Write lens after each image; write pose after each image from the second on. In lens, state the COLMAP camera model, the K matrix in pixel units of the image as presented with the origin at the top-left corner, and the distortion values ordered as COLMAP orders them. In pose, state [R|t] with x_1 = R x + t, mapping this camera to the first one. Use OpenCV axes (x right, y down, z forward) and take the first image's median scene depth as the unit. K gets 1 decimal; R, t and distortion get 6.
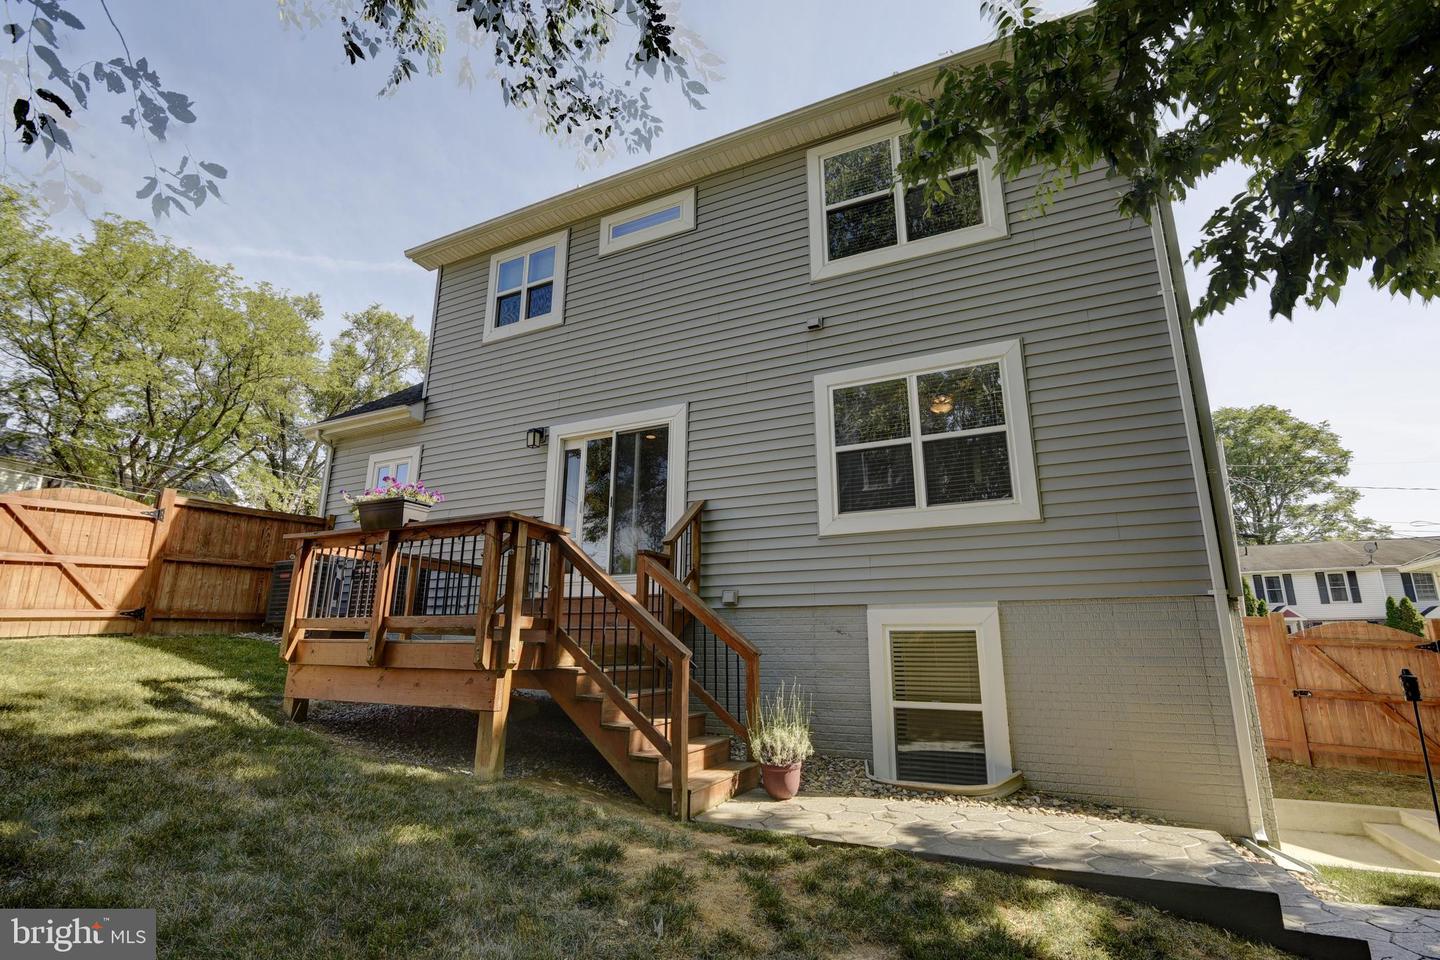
lens RADIAL K [[660.6, 0, 718.7], [0, 660.6, 484.7], [0, 0, 1]] dist [-0.019830, 0.000102]
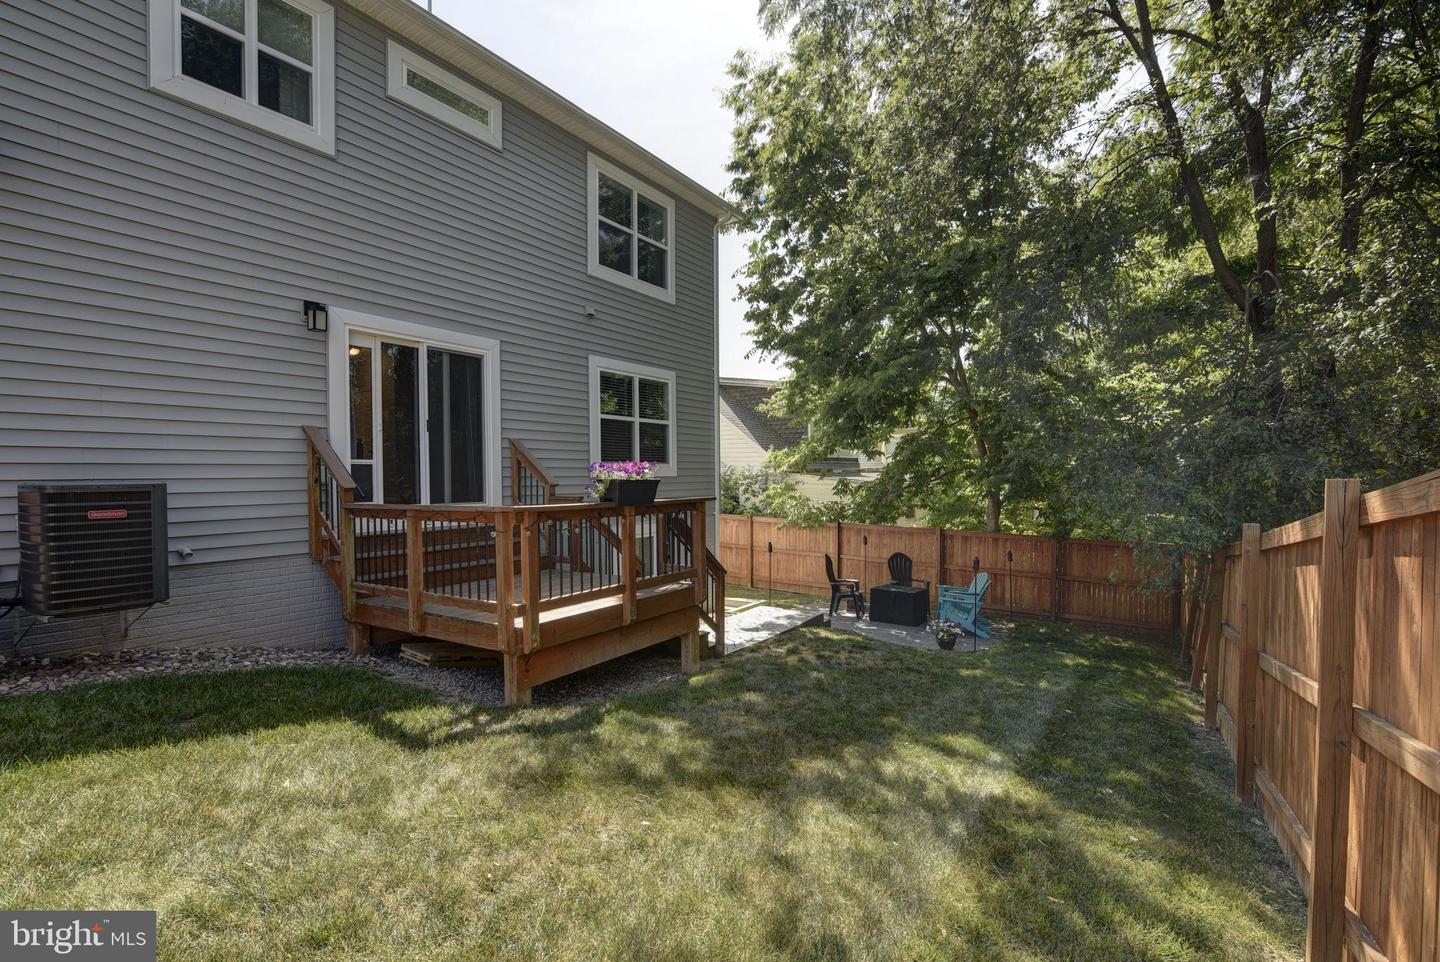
lens RADIAL K [[660.6, 0, 718.0], [0, 660.6, 482.5], [0, 0, 1]] dist [-0.019830, 0.000102]
pose [[0.125492, -0.021045, 0.991871, -1.142055], [-0.239404, 0.969587, 0.050862, -0.045161], [-0.962776, -0.243841, 0.116637, 0.536180]]
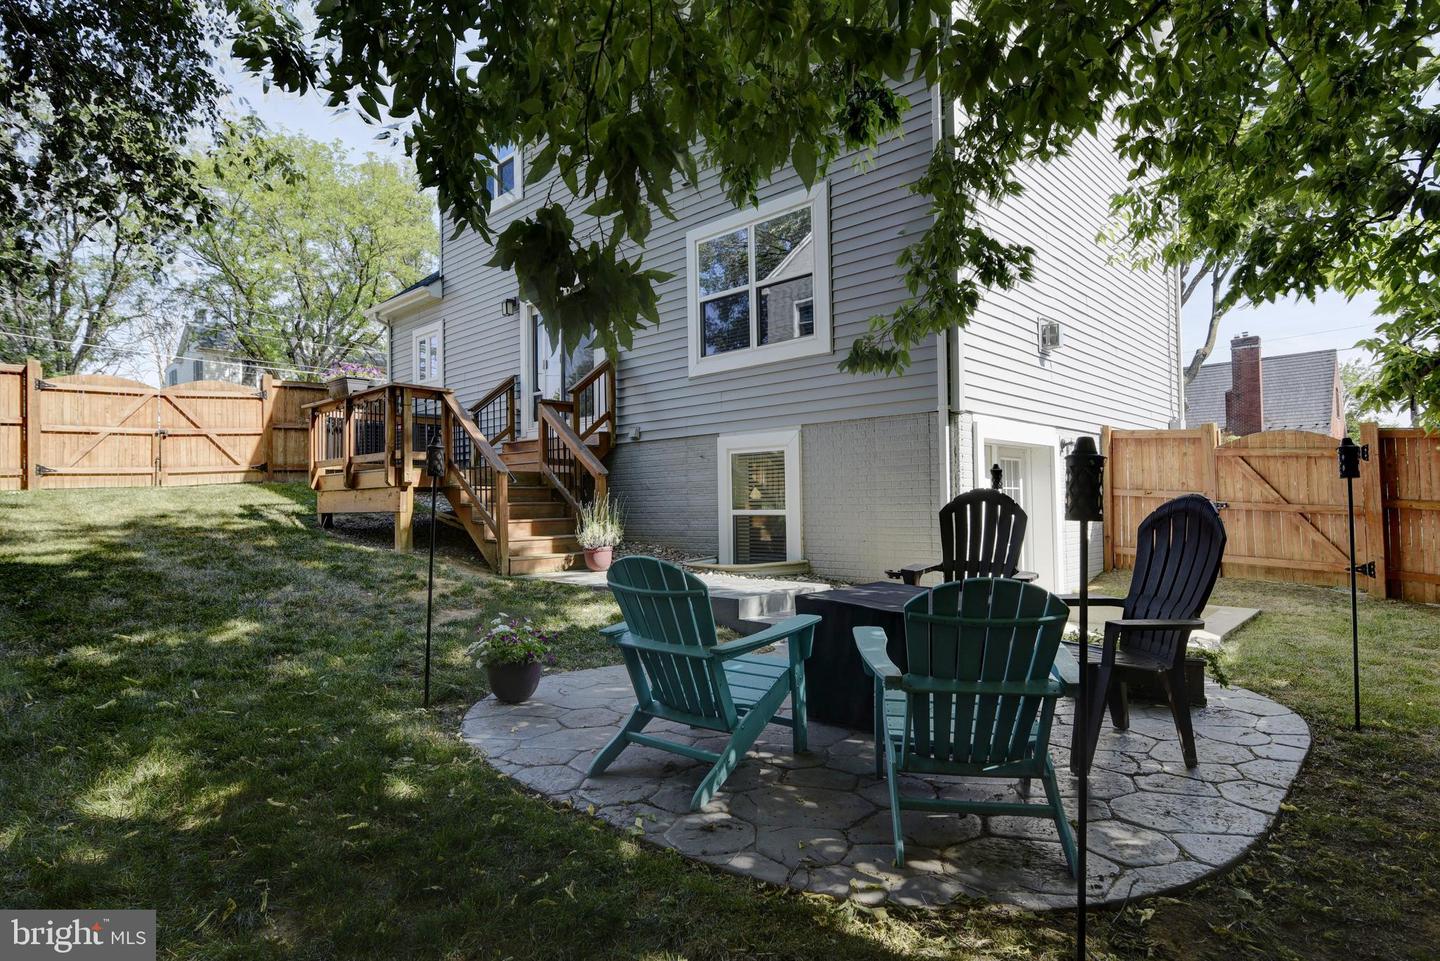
lens RADIAL K [[783.6, 0, 715.4], [0, 783.6, 484.7], [0, 0, 1]] dist [-0.019224, -0.000118]
pose [[0.953211, -0.028651, -0.300946, 0.573920], [0.093843, 0.974363, 0.204474, -0.015973], [0.287372, -0.223148, 0.931462, -0.304559]]
